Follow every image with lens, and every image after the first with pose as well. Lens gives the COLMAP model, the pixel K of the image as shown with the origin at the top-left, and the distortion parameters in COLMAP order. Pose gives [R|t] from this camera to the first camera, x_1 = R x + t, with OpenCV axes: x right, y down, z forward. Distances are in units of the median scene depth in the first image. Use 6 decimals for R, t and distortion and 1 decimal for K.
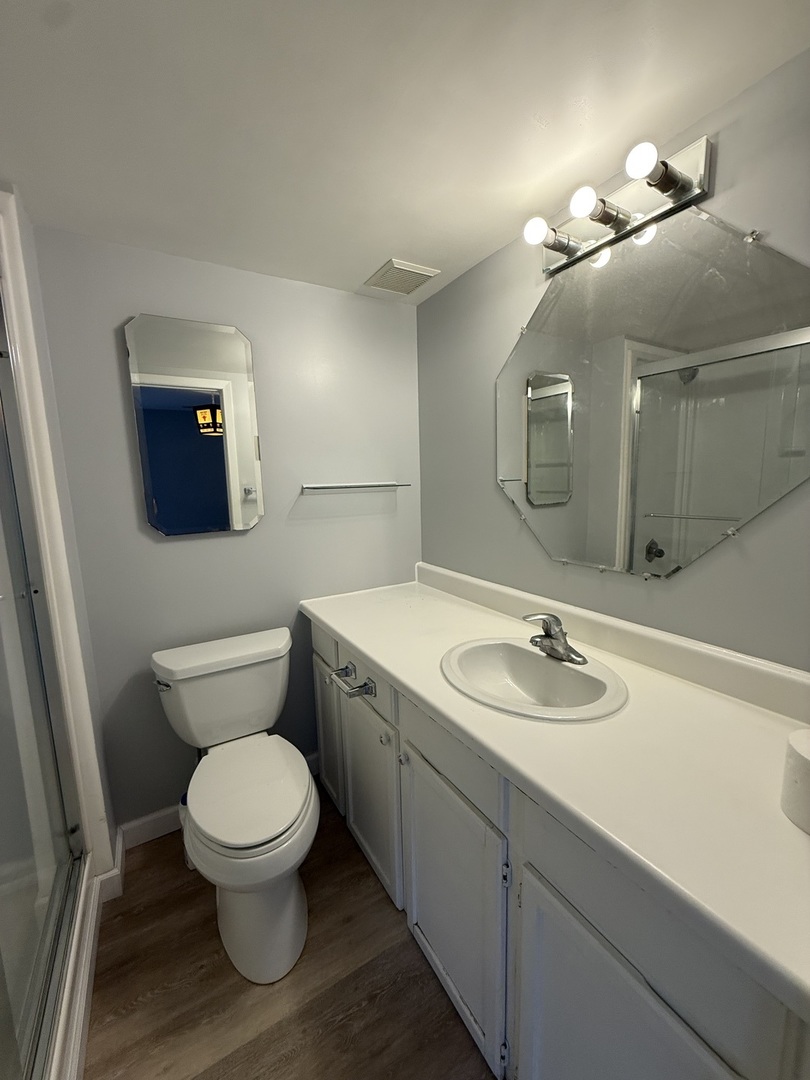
lens RADIAL K [[435.7, 0, 401.3], [0, 435.7, 543.0], [0, 0, 1]] dist [-0.000066, -0.000129]
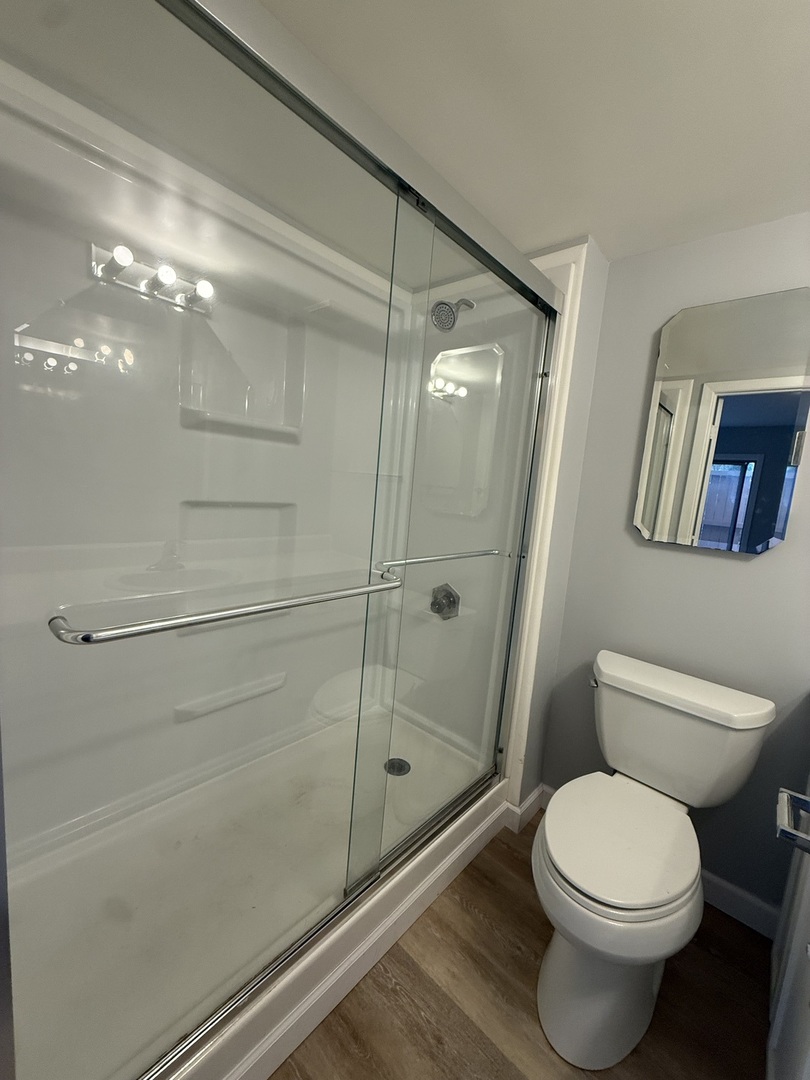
lens RADIAL K [[435.7, 0, 402.2], [0, 435.7, 538.0], [0, 0, 1]] dist [-0.000066, -0.000129]
pose [[0.284935, 0.173815, -0.942656, 0.236019], [-0.229875, 0.967115, 0.108841, -0.000217], [0.930575, 0.185680, 0.315521, 0.229653]]
